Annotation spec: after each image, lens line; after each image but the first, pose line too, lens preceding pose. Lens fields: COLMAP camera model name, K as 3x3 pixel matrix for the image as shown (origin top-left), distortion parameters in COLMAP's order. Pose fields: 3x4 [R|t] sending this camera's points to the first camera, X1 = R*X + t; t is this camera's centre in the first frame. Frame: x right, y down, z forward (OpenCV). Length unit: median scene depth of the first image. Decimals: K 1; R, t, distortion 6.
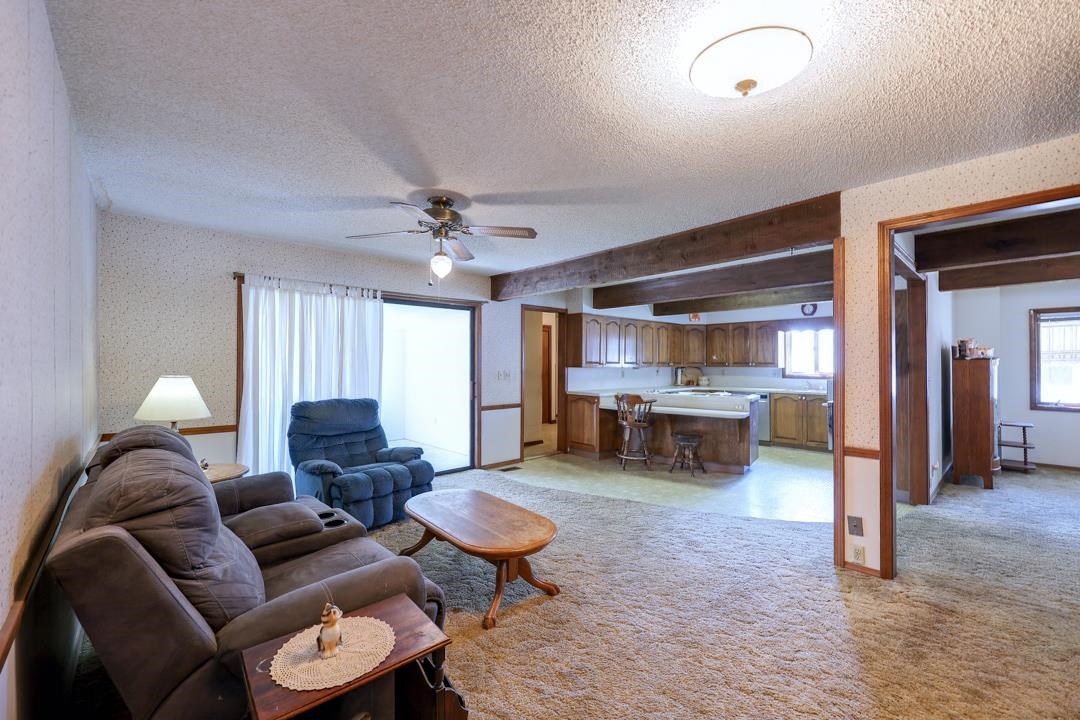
lens RADIAL K [[439.8, 0, 540.4], [0, 439.8, 358.9], [0, 0, 1]] dist [0.000157, 0.000393]
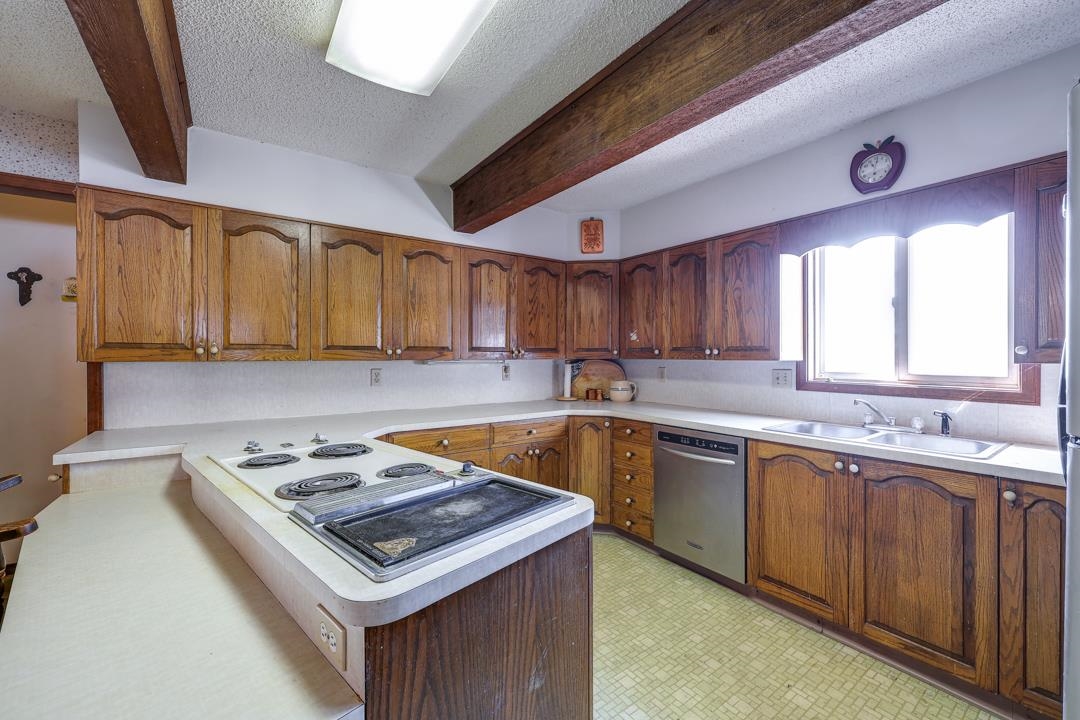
lens RADIAL K [[439.8, 0, 538.9], [0, 439.8, 357.9], [0, 0, 1]] dist [0.000157, 0.000393]
pose [[0.993144, -0.001342, -0.116888, 0.389691], [0.003020, 0.999895, 0.014181, 0.012023], [0.116857, -0.014437, 0.993044, 0.629840]]
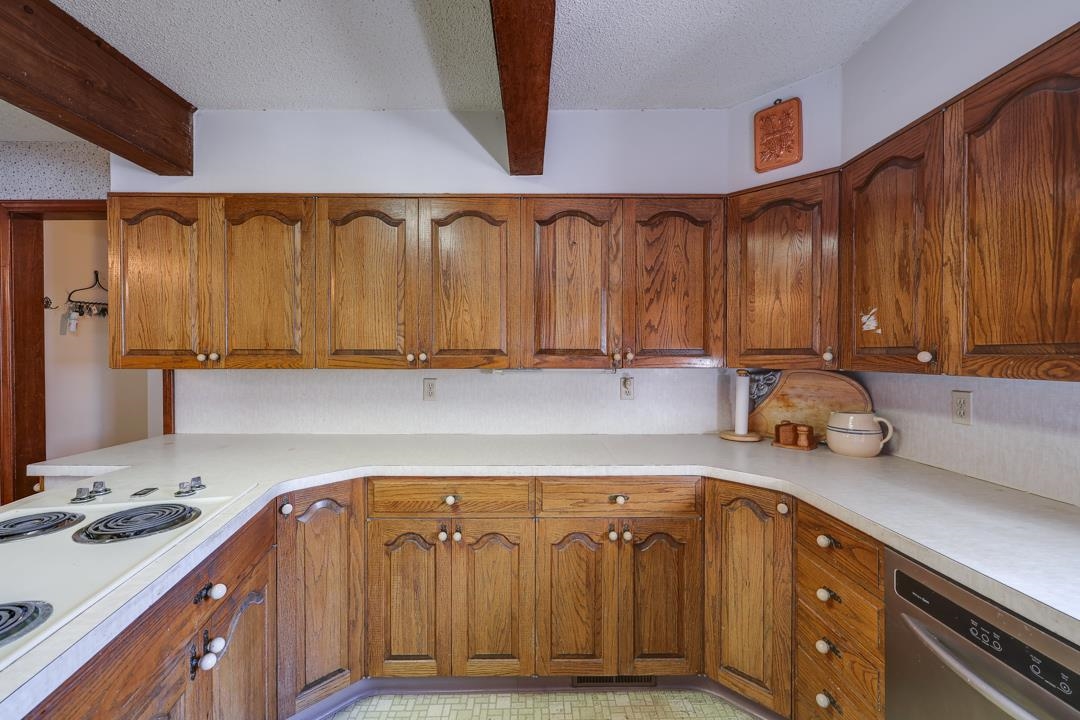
lens RADIAL K [[439.8, 0, 525.9], [0, 439.8, 356.9], [0, 0, 1]] dist [0.000157, 0.000393]
pose [[0.745750, 0.000086, -0.666226, 0.452108], [0.008678, 0.999914, 0.009843, 0.009512], [0.666169, -0.013122, 0.745685, 0.830139]]
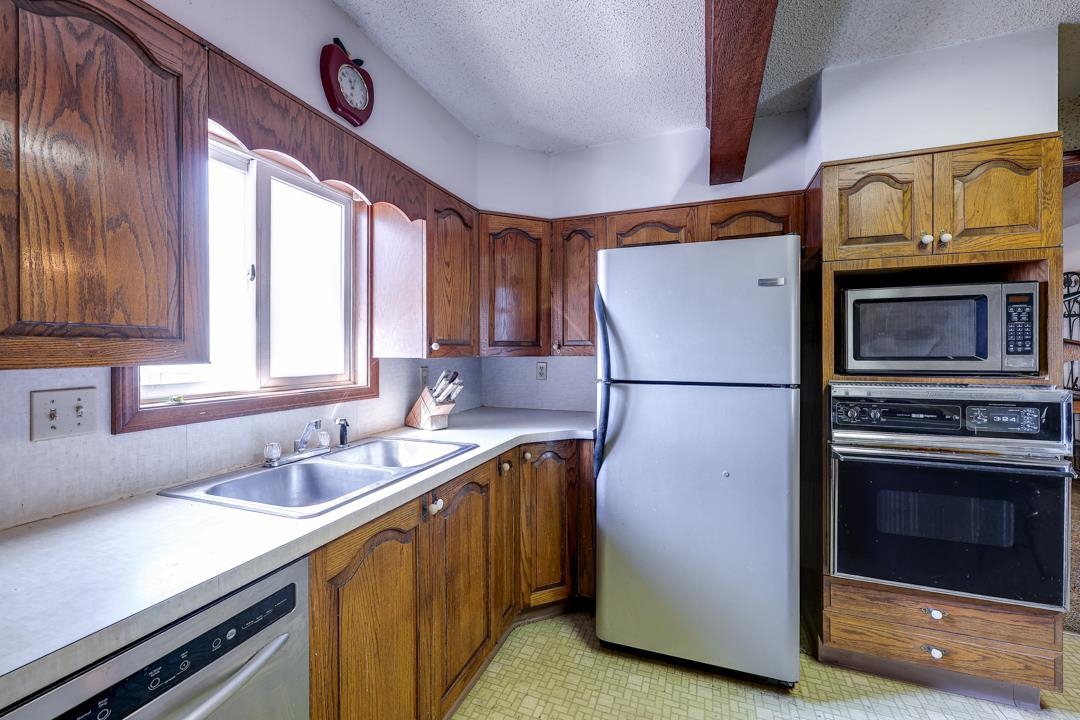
lens RADIAL K [[439.8, 0, 537.0], [0, 439.8, 349.9], [0, 0, 1]] dist [0.000157, 0.000393]
pose [[-0.456555, 0.001484, 0.889694, 0.354478], [-0.004785, 0.999980, -0.004123, 0.014835], [-0.889682, -0.006139, -0.456539, 0.957326]]
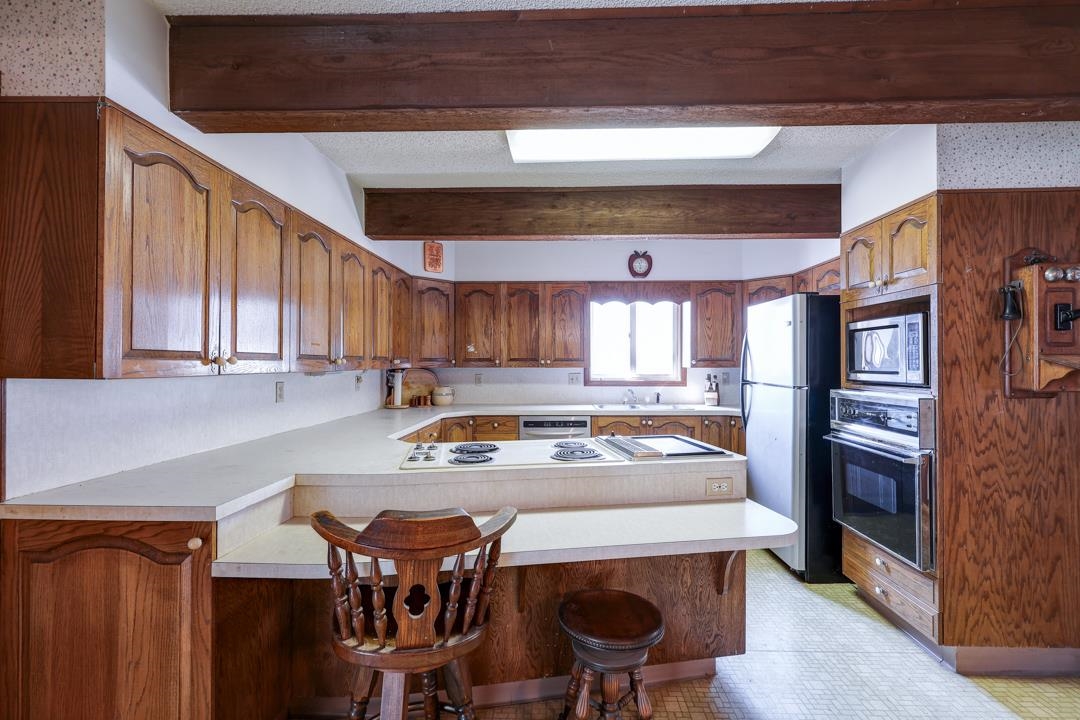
lens RADIAL K [[480.6, 0, 548.7], [0, 480.6, 361.3], [0, 0, 1]] dist [0.001468, 0.000094]
pose [[0.691956, -0.001179, 0.721938, 0.067327], [-0.003846, 0.999978, 0.005319, 0.008785], [-0.721929, -0.006457, 0.691937, 0.611943]]
